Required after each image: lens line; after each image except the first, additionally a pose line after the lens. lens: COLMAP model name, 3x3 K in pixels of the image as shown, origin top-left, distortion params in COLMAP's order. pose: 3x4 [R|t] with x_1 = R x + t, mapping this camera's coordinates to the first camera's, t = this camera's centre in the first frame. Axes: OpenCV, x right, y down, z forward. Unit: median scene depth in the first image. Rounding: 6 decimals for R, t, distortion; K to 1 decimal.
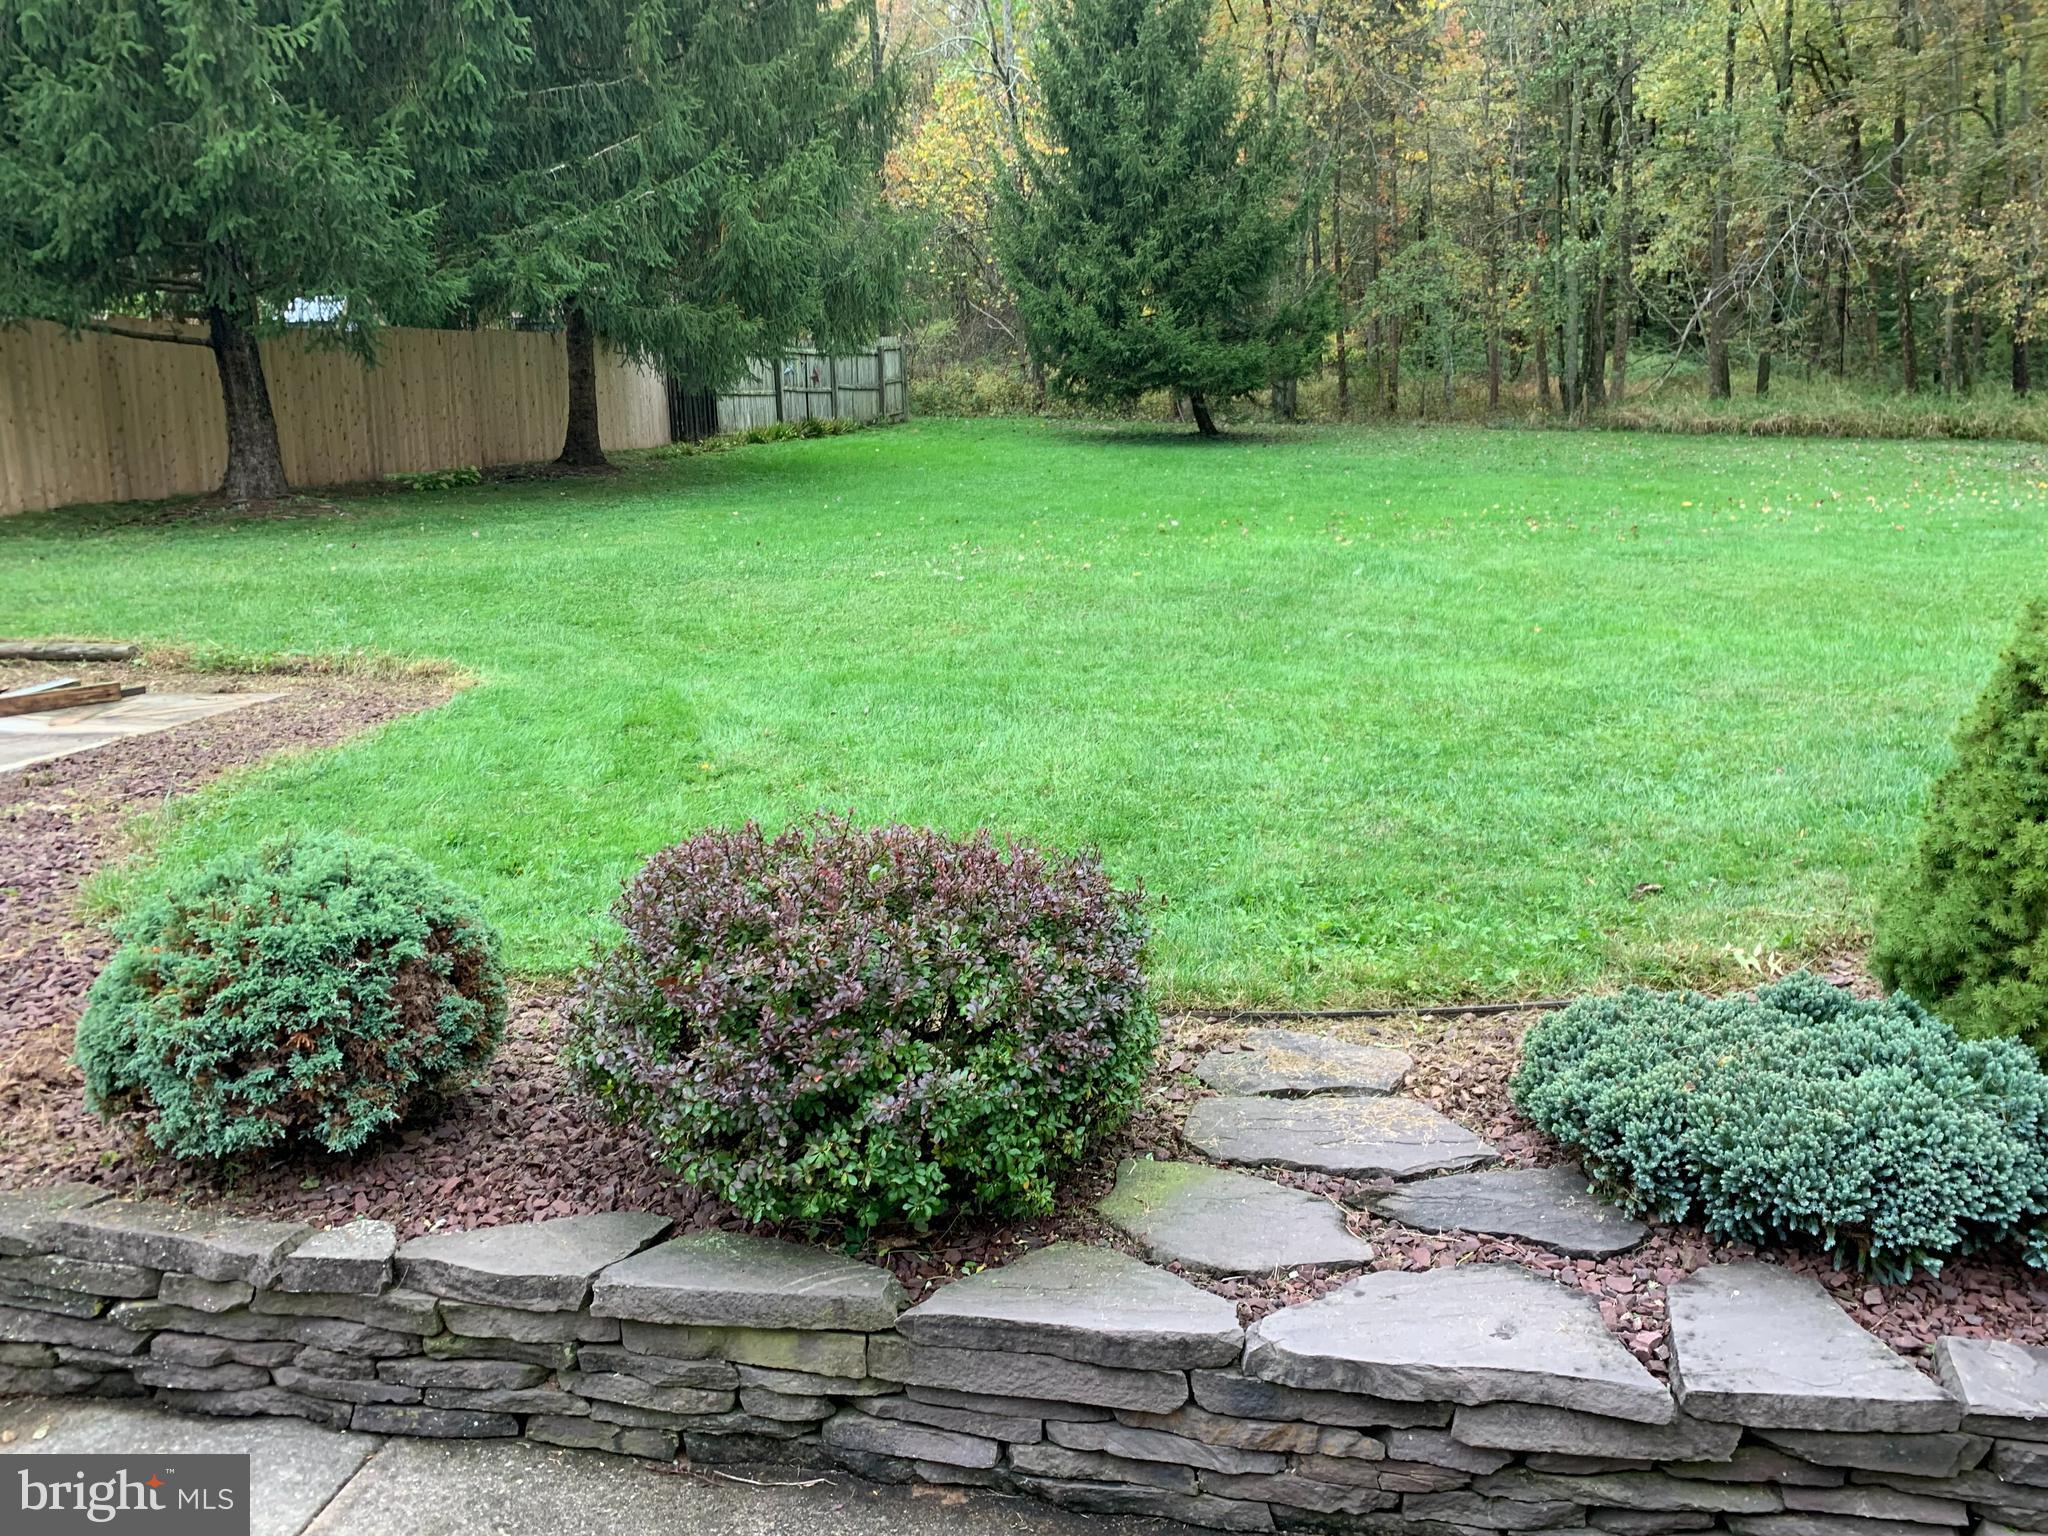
lens RADIAL K [[1569.3, 0, 1012.9], [0, 1569.3, 758.6], [0, 0, 1]] dist [0.008321, -0.010281]
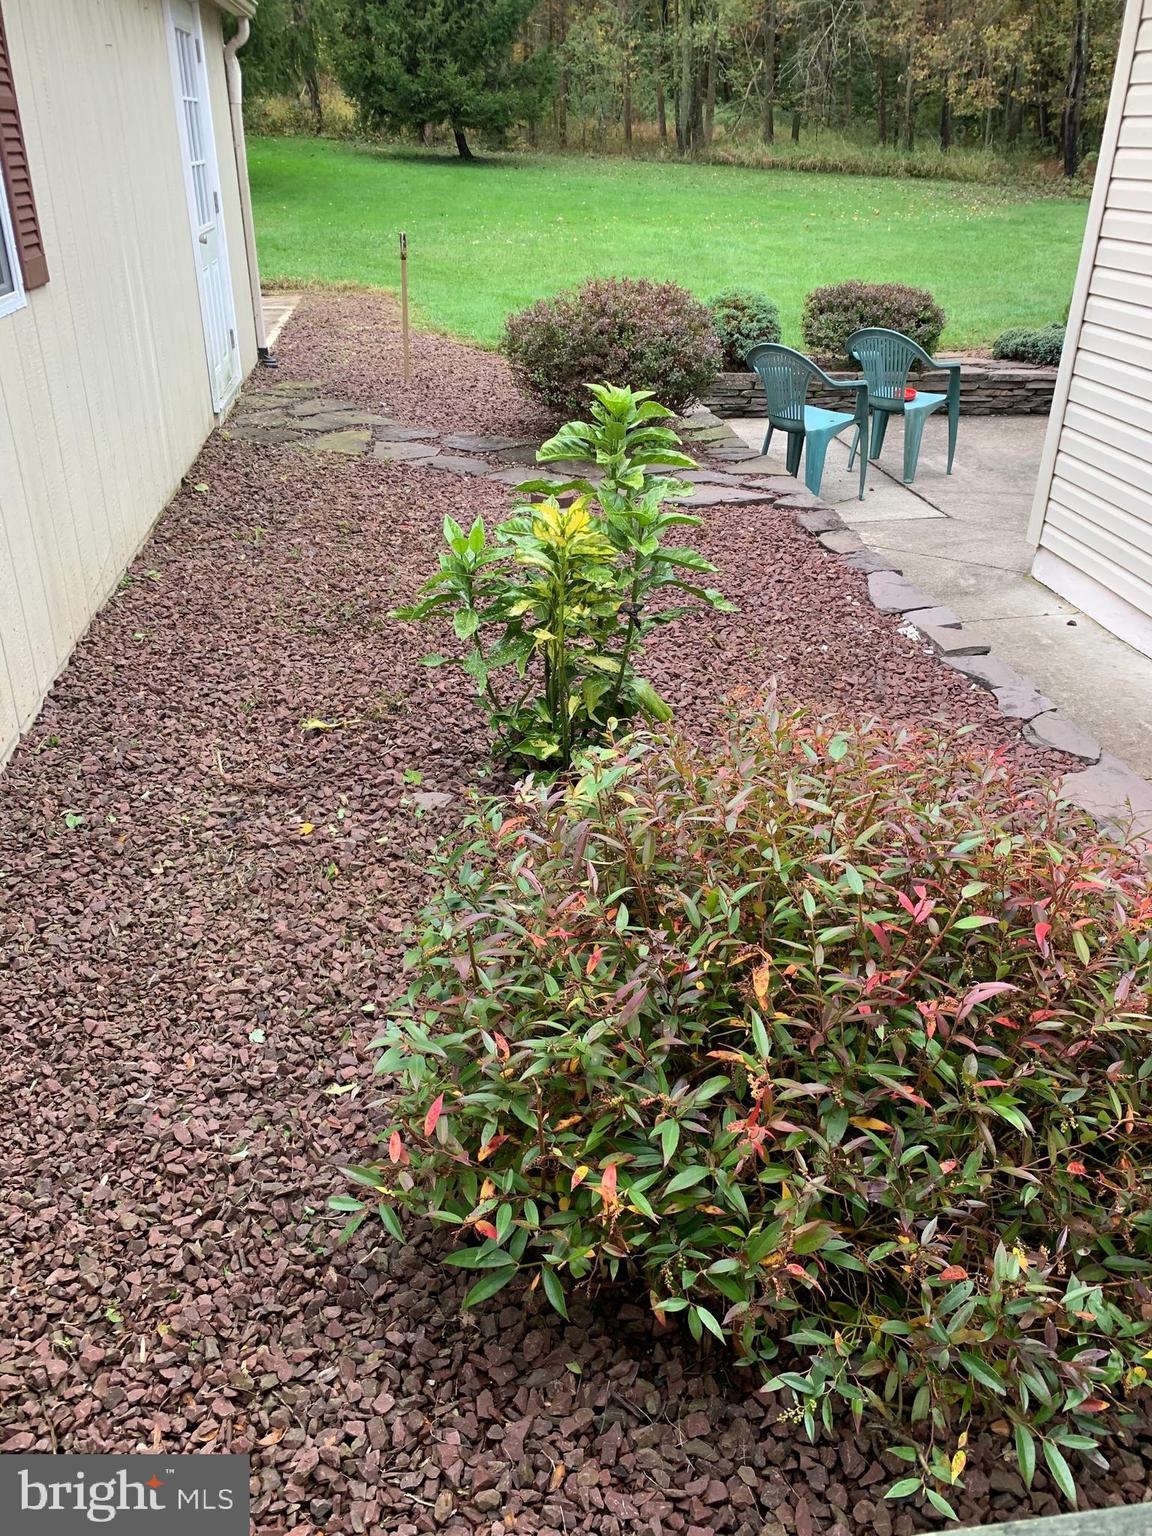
lens RADIAL K [[1177.0, 0, 574.3], [0, 1177.0, 767.6], [0, 0, 1]] dist [0.008321, -0.010281]
pose [[0.948731, -0.117735, 0.293341, -0.187942], [0.033454, 0.960230, 0.277198, 0.038683], [-0.314311, -0.253173, 0.914938, -0.187708]]
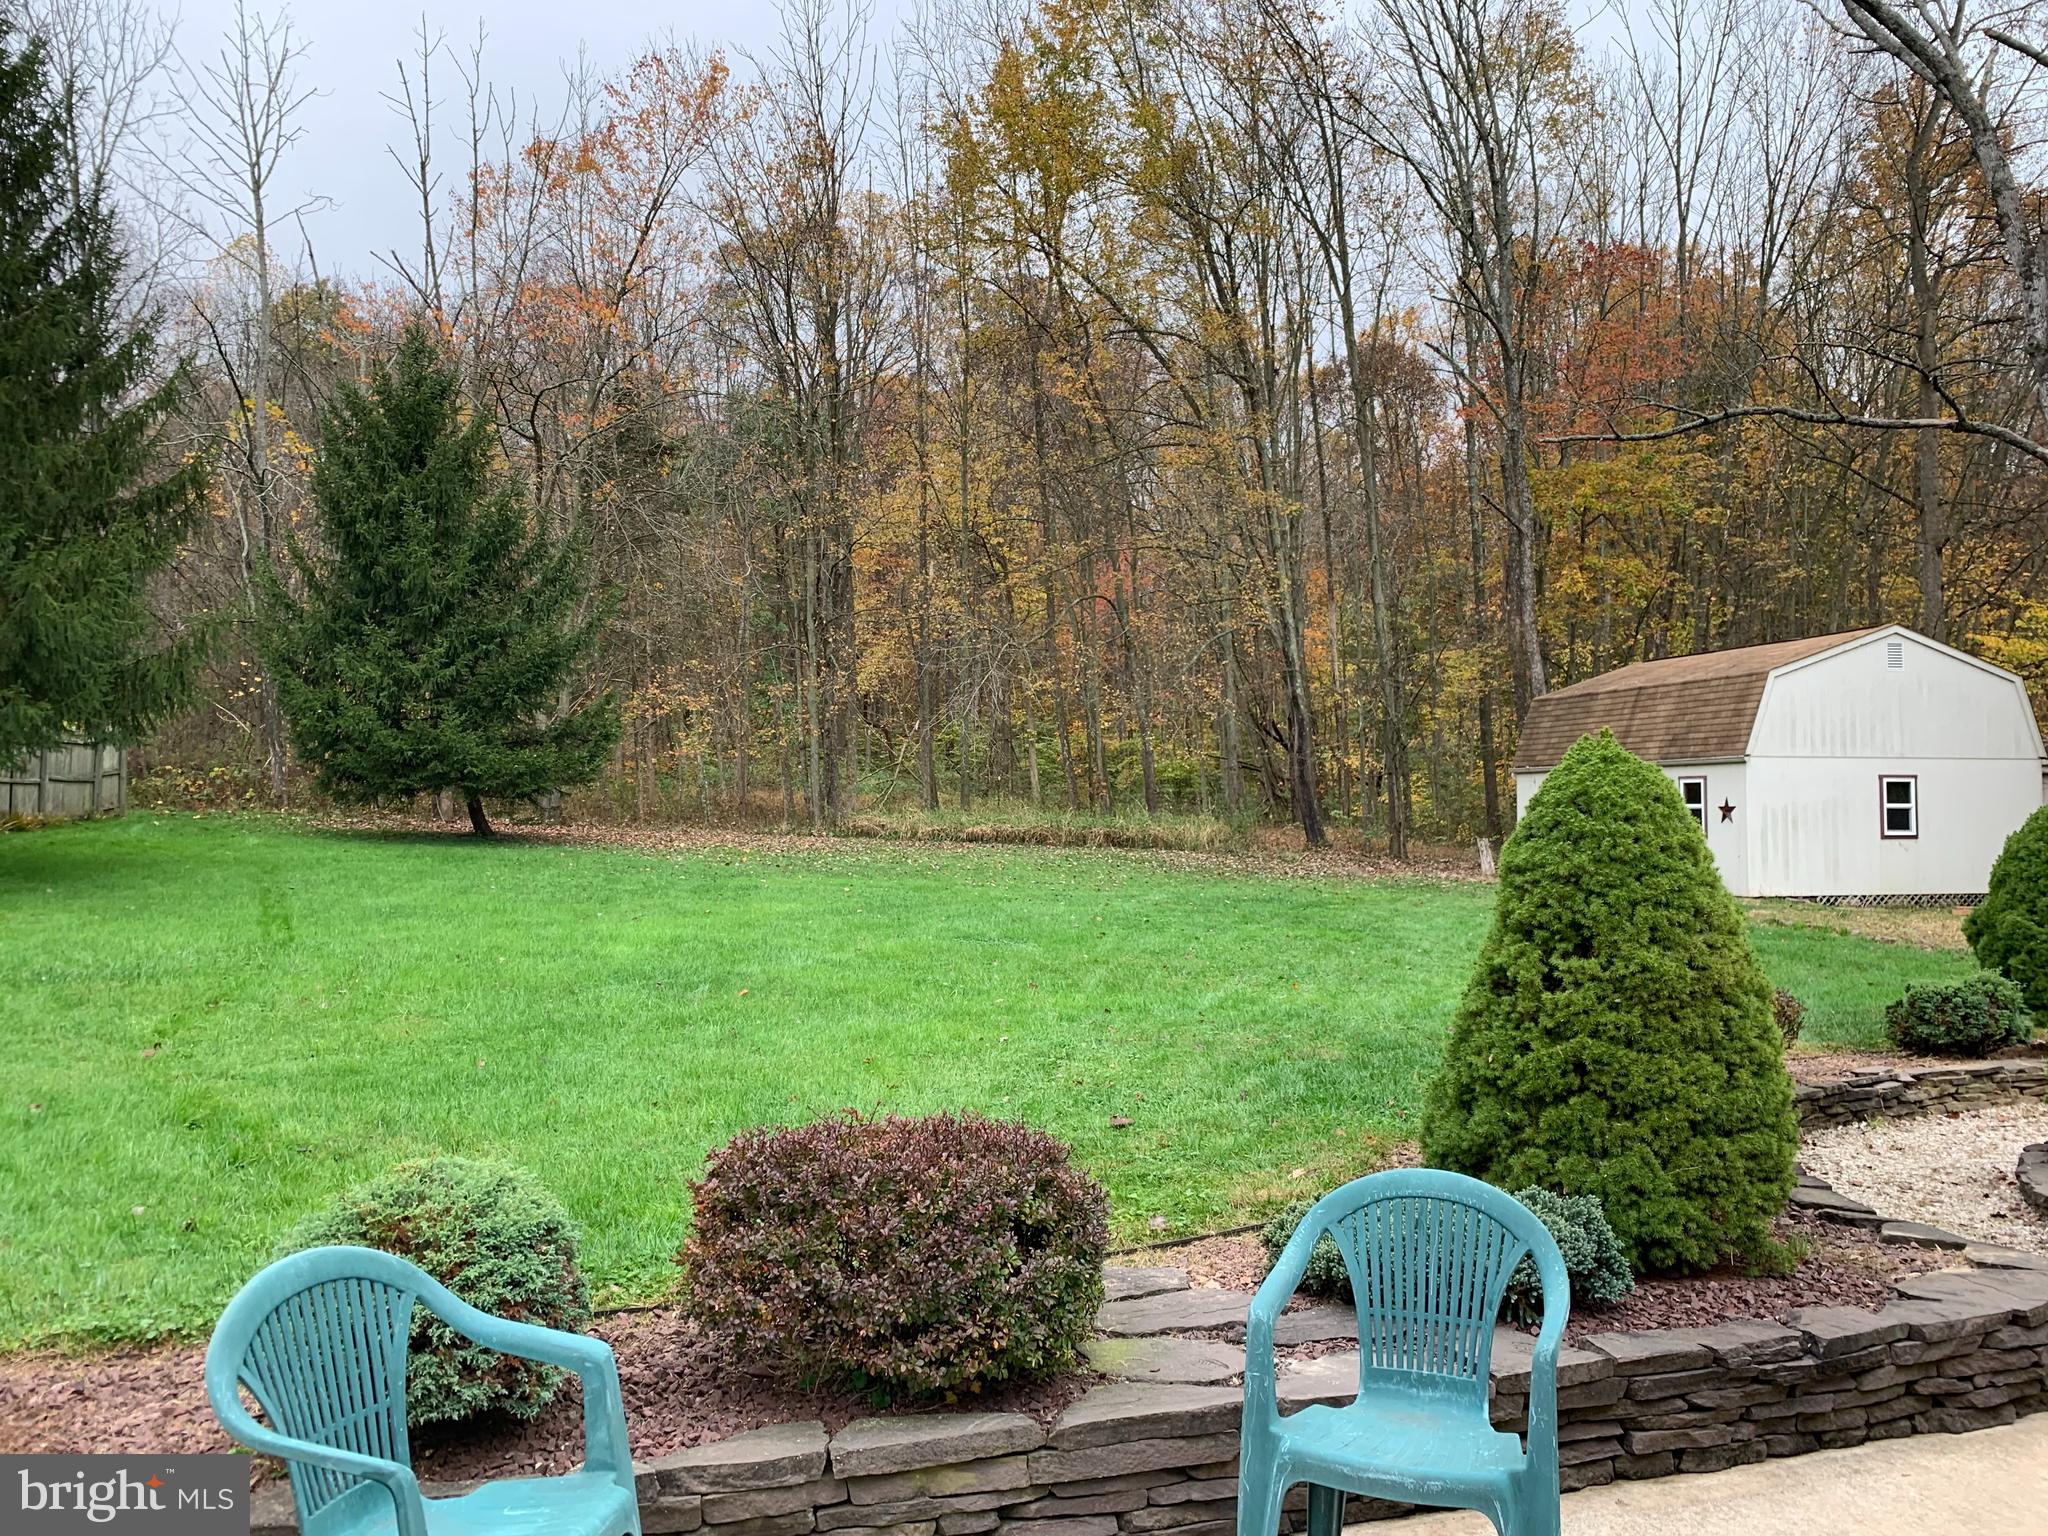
lens RADIAL K [[1569.3, 0, 1022.7], [0, 1569.3, 774.6], [0, 0, 1]] dist [0.008321, -0.010281]
pose [[0.877146, 0.031311, 0.479201, -0.064128], [0.085374, 0.971809, -0.219770, 0.006817], [-0.472573, 0.233682, 0.849746, -0.027518]]
